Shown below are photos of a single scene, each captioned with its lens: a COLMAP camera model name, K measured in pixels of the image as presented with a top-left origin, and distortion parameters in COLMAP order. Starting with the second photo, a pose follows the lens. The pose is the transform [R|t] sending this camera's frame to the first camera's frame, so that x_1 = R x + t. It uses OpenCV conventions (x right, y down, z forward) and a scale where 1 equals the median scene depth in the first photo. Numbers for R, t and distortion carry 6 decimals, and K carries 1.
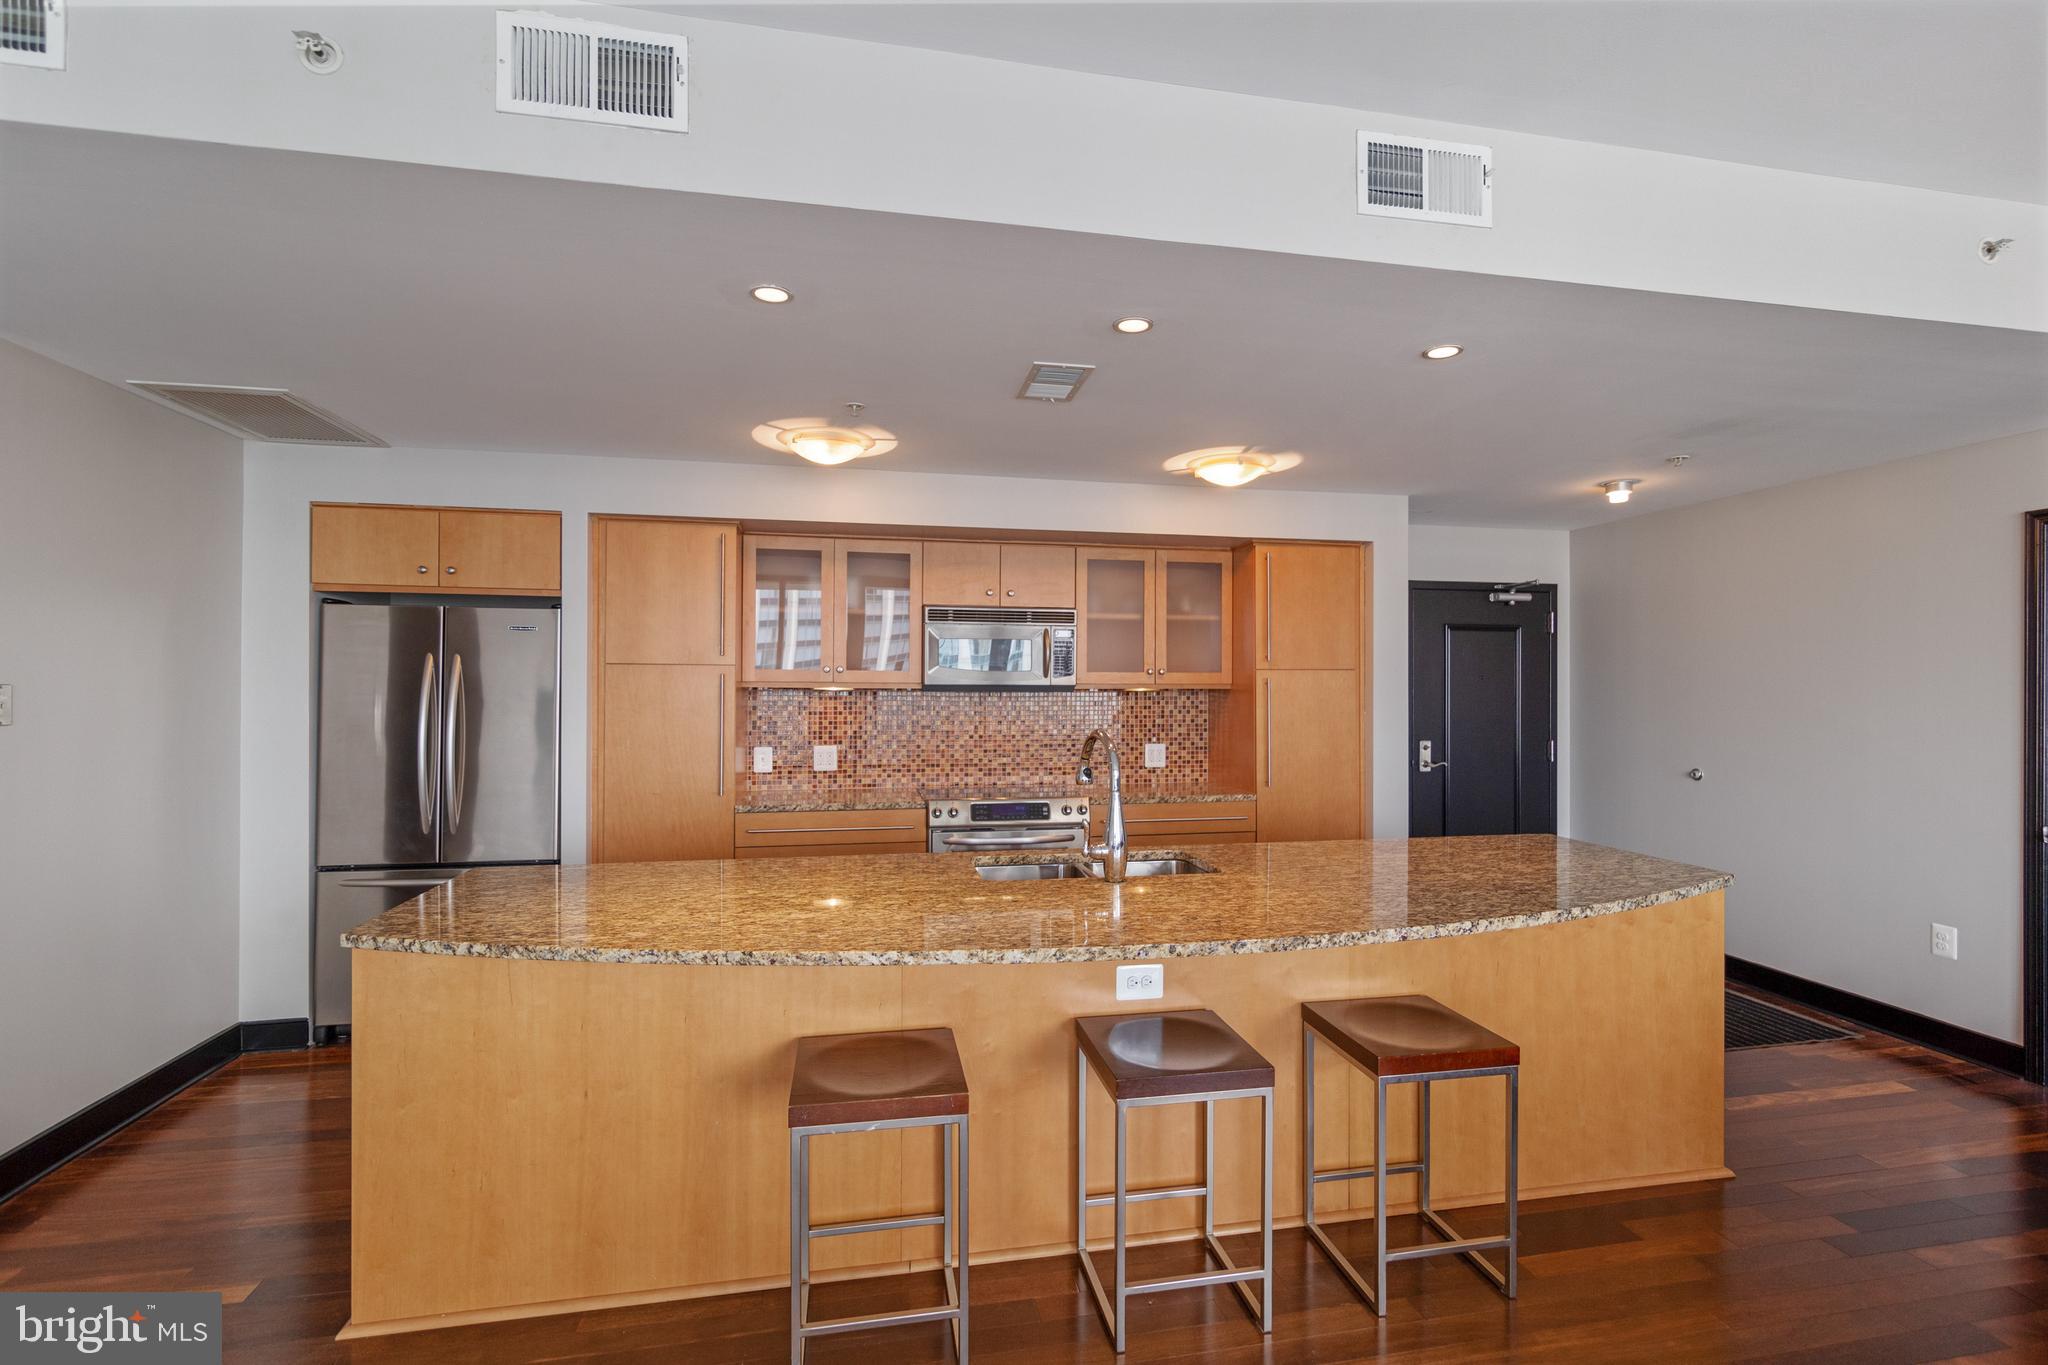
lens RADIAL K [[940.1, 0, 1025.4], [0, 940.1, 682.9], [0, 0, 1]] dist [0.002445, -0.000408]
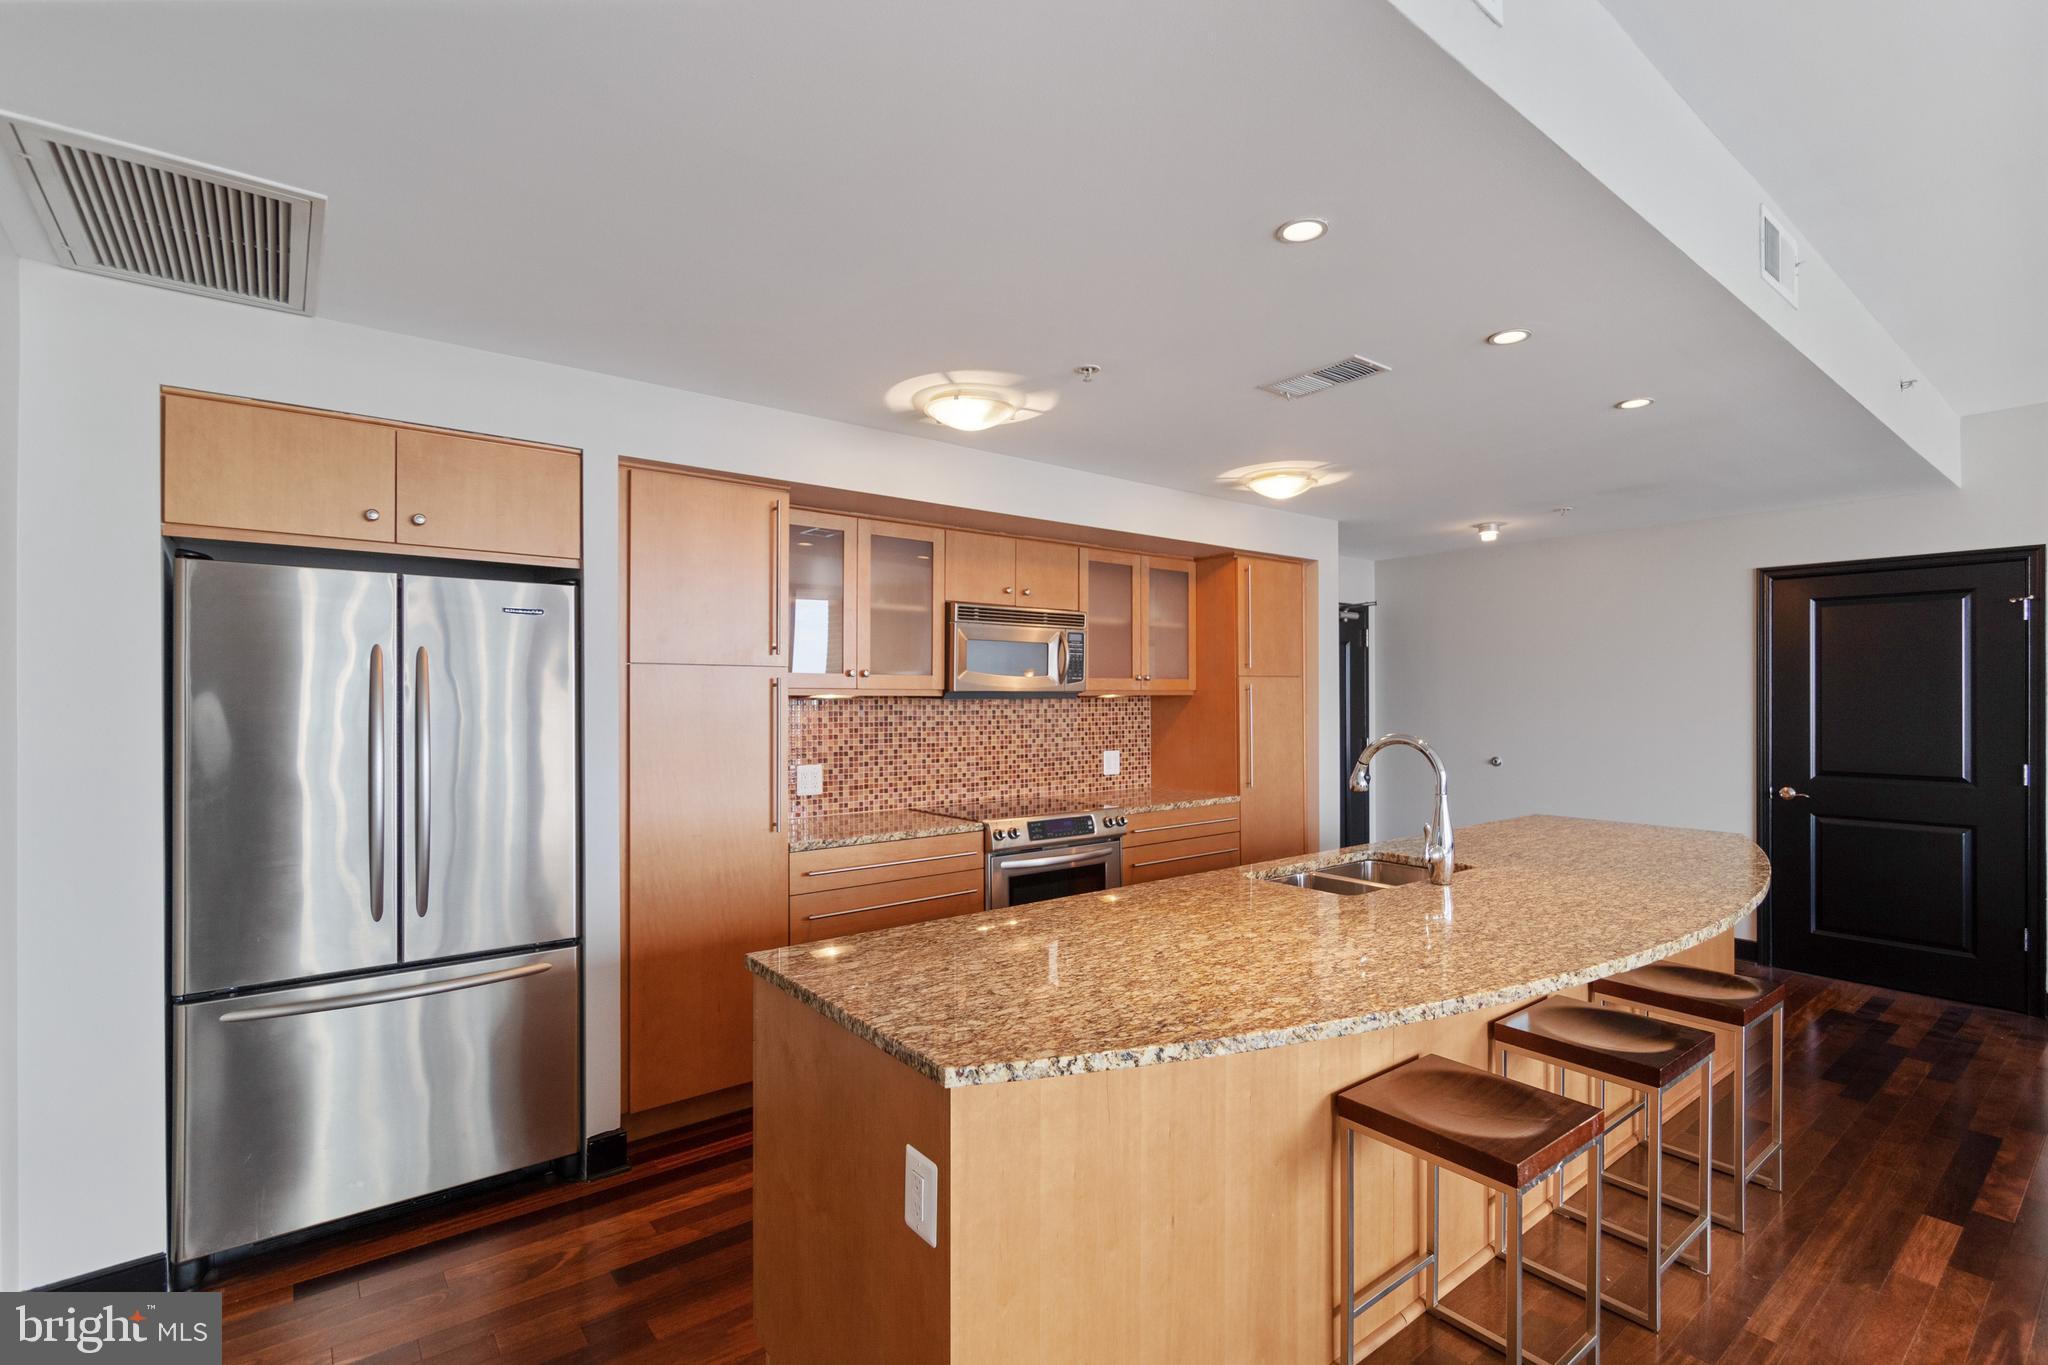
lens RADIAL K [[940.1, 0, 1024.7], [0, 940.1, 696.7], [0, 0, 1]] dist [0.002445, -0.000408]
pose [[0.889205, -0.005348, 0.457478, -0.456421], [0.003075, 0.999979, 0.005712, 0.002015], [-0.457499, -0.003673, 0.889202, 0.184035]]
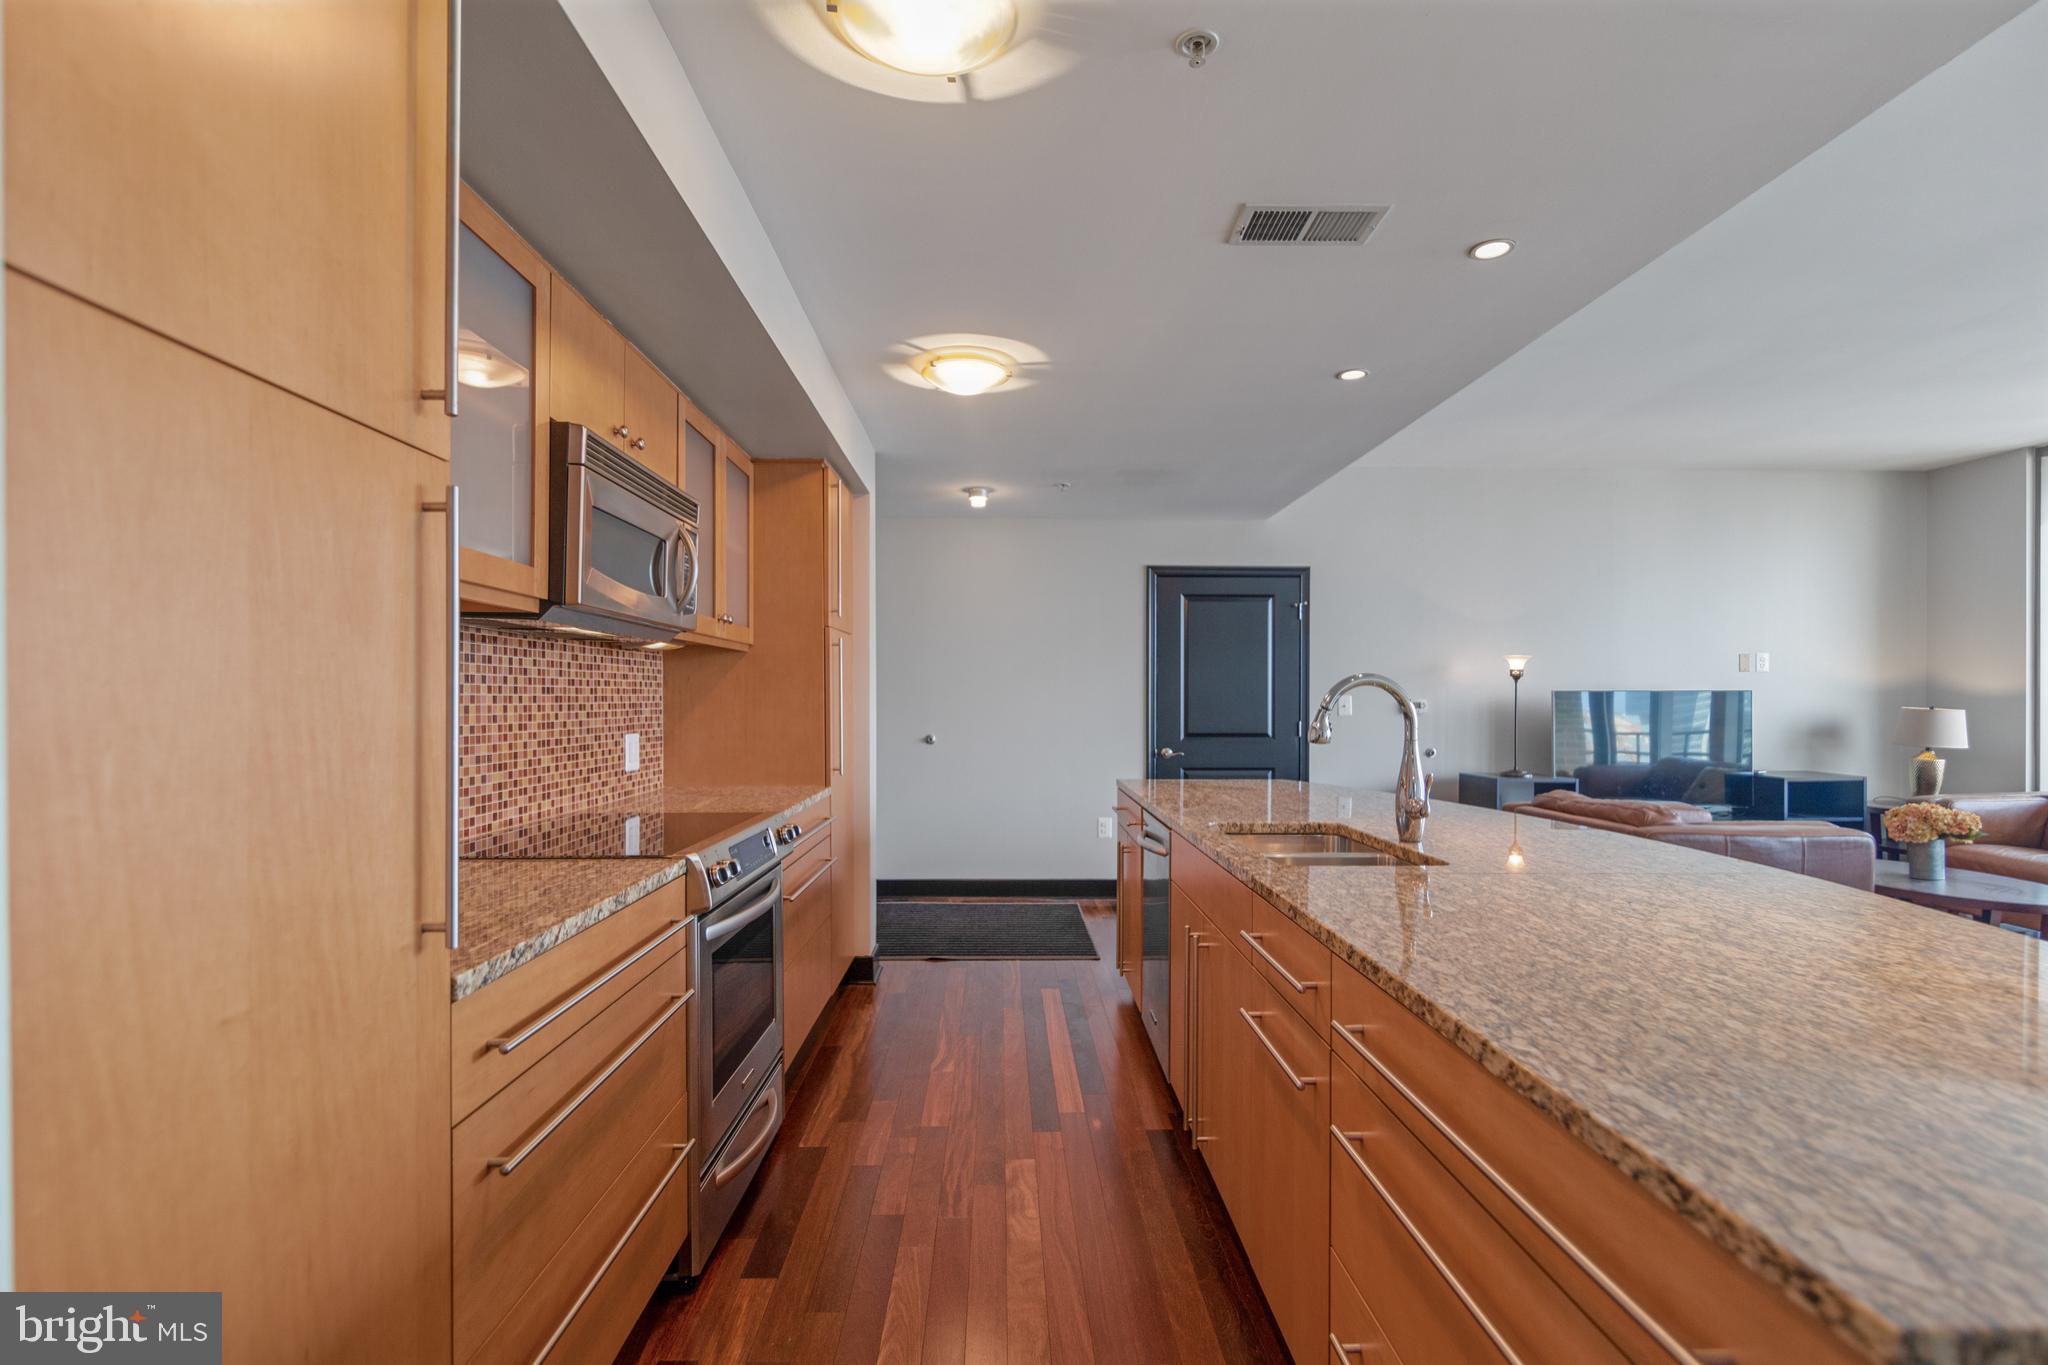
lens RADIAL K [[940.1, 0, 1025.8], [0, 940.1, 704.2], [0, 0, 1]] dist [0.002445, -0.000408]
pose [[0.168291, -0.007449, 0.985709, -0.508537], [-0.003241, 0.999962, 0.008110, 0.044499], [-0.985732, -0.004559, 0.168260, 0.726467]]
